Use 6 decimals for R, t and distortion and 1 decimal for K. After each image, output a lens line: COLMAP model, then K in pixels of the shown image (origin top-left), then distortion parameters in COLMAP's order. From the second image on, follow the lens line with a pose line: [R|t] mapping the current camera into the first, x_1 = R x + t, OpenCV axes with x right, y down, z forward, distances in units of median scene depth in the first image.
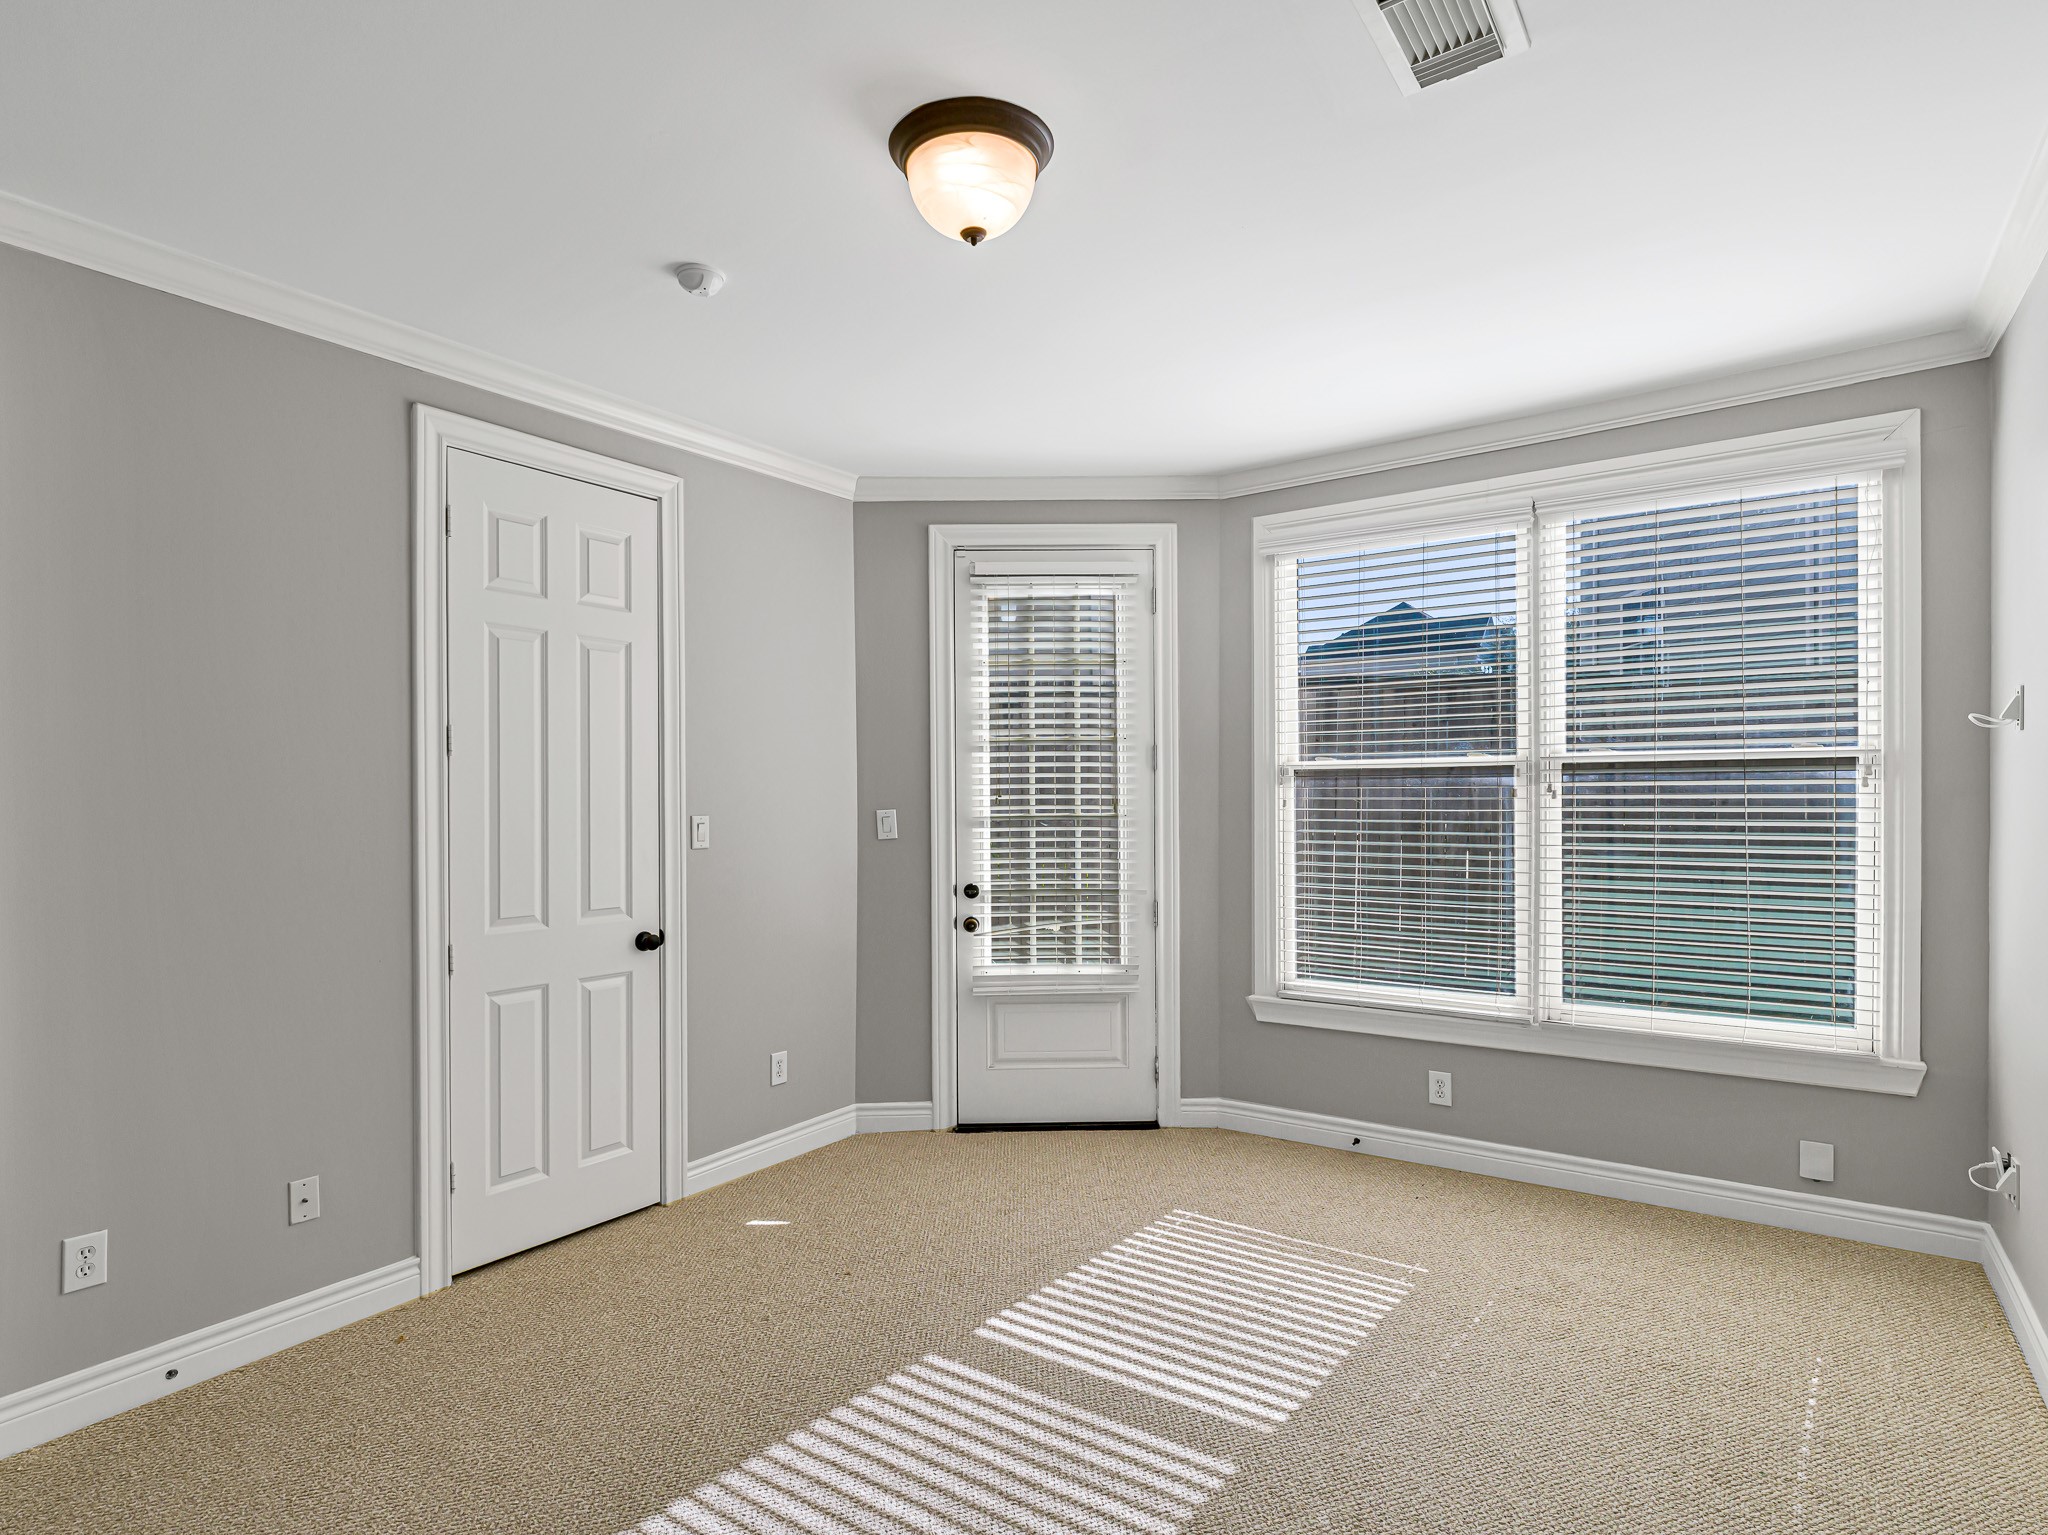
lens RADIAL K [[1078.9, 0, 1024.0], [0, 1078.9, 814.5], [0, 0, 1]] dist [-0.002575, -0.000737]
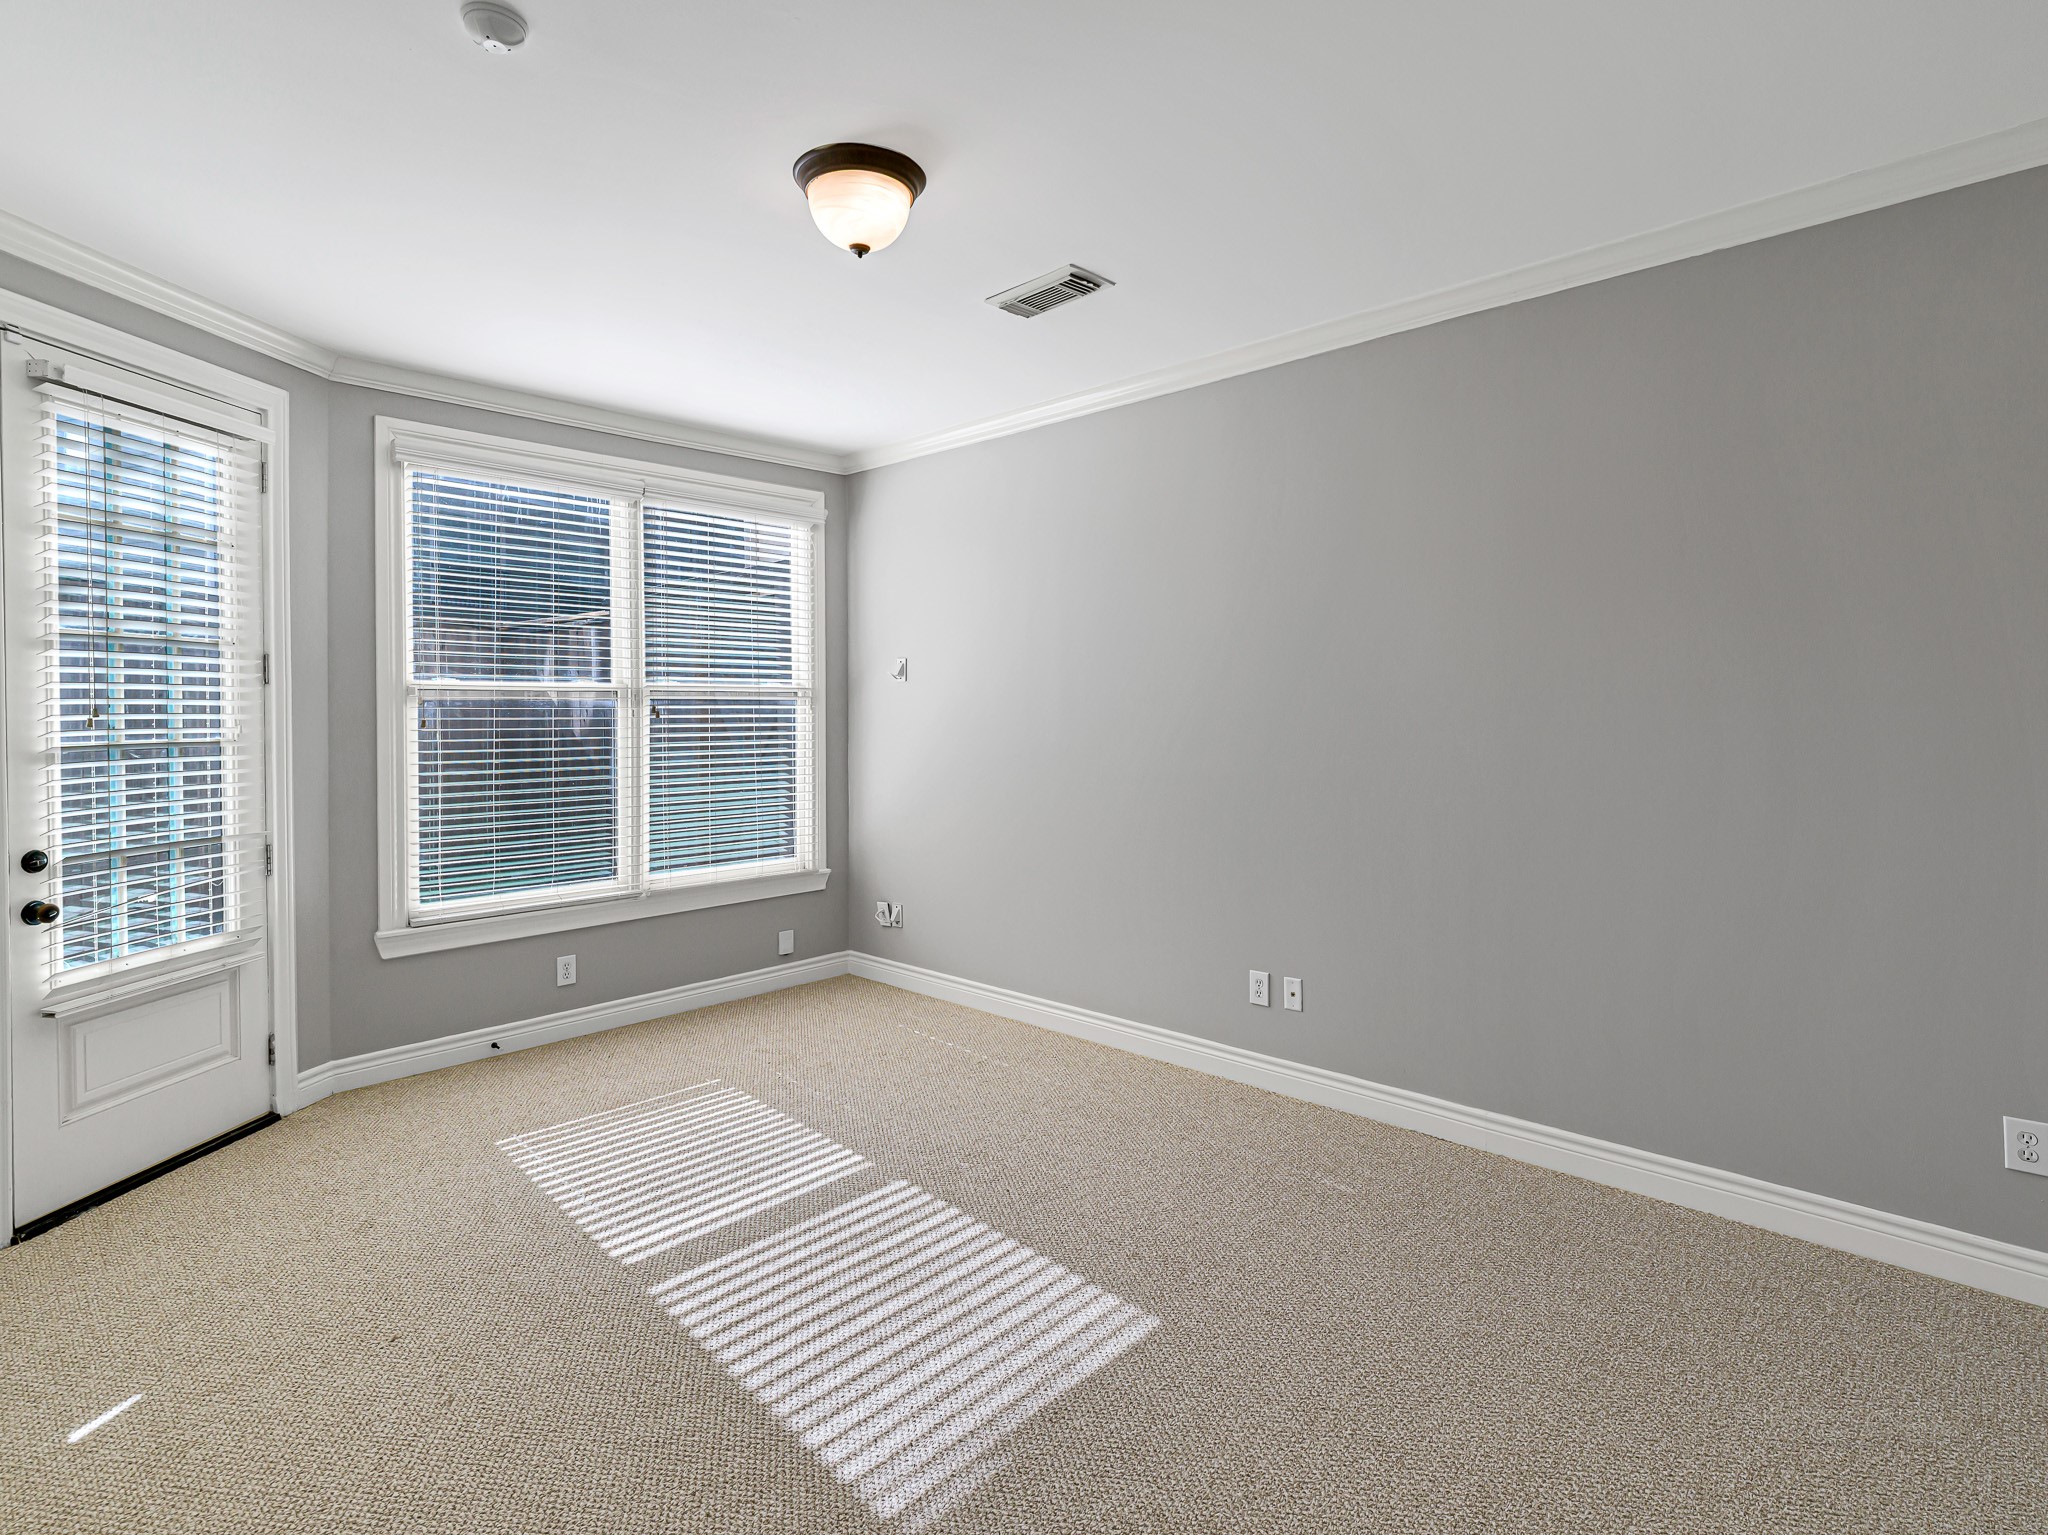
lens RADIAL K [[1045.4, 0, 1023.4], [0, 1045.4, 743.8], [0, 0, 1]] dist [-0.000619, -0.001474]
pose [[0.150026, -0.024516, 0.988378, -0.662194], [0.021677, 0.999534, 0.021503, -0.001026], [-0.988444, 0.018199, 0.150488, 0.360352]]
